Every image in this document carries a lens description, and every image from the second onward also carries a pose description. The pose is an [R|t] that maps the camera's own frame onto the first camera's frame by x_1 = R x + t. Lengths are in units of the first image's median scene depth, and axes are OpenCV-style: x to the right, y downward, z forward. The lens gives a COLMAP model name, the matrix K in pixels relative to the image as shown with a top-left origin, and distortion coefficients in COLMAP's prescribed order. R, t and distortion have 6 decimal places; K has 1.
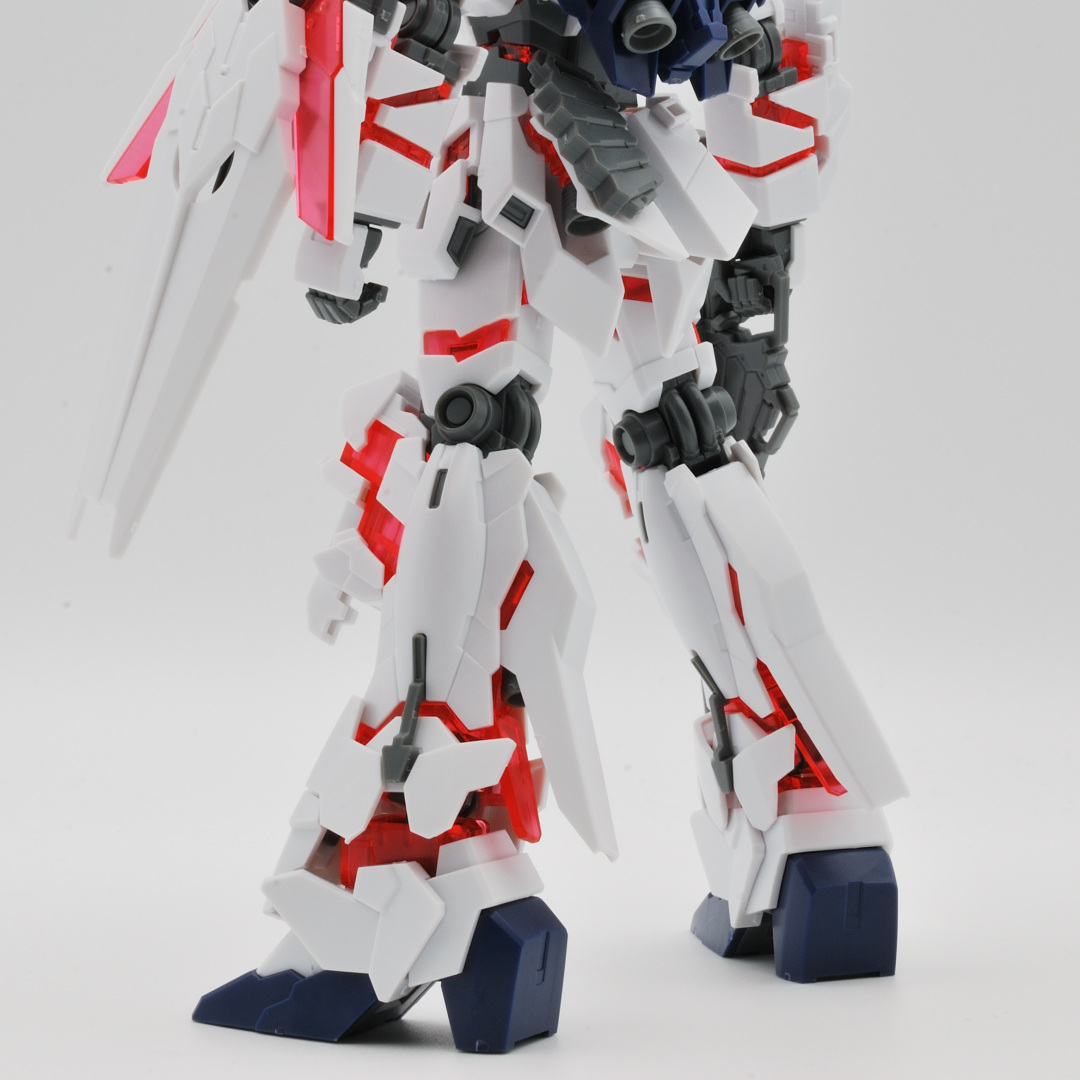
lens RADIAL K [[3392.3, 0, 630.1], [0, 3392.3, 539.6], [0, 0, 1]] dist [0.026787, -1.829857]
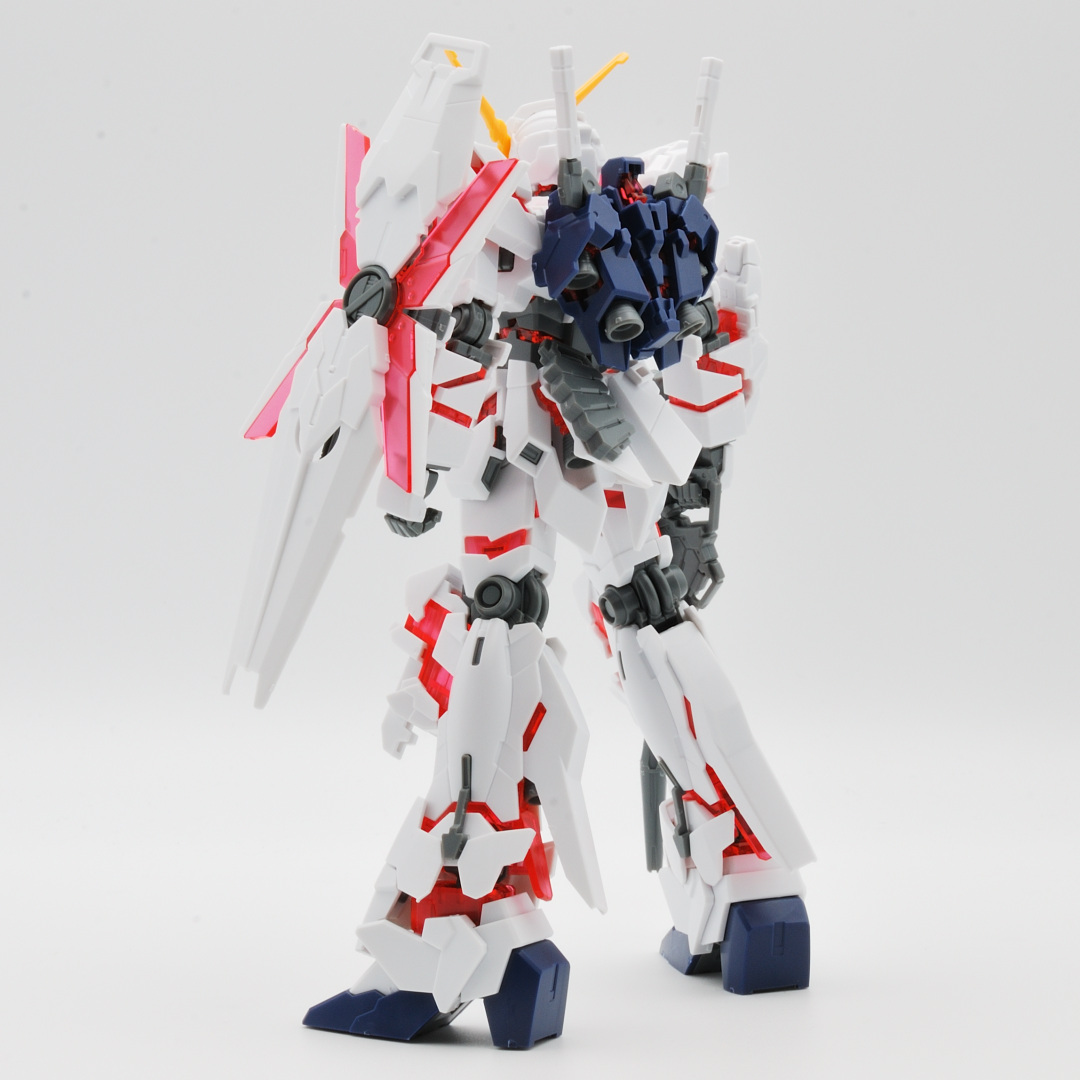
lens RADIAL K [[3534.7, 0, 540.0], [0, 3534.7, 540.0], [0, 0, 1]] dist [-0.072223, -1.614156]
pose [[0.999912, -0.008087, -0.010551, -0.014456], [0.008043, 0.999958, -0.004281, -0.054154], [0.010585, 0.004196, 0.999935, -0.468765]]
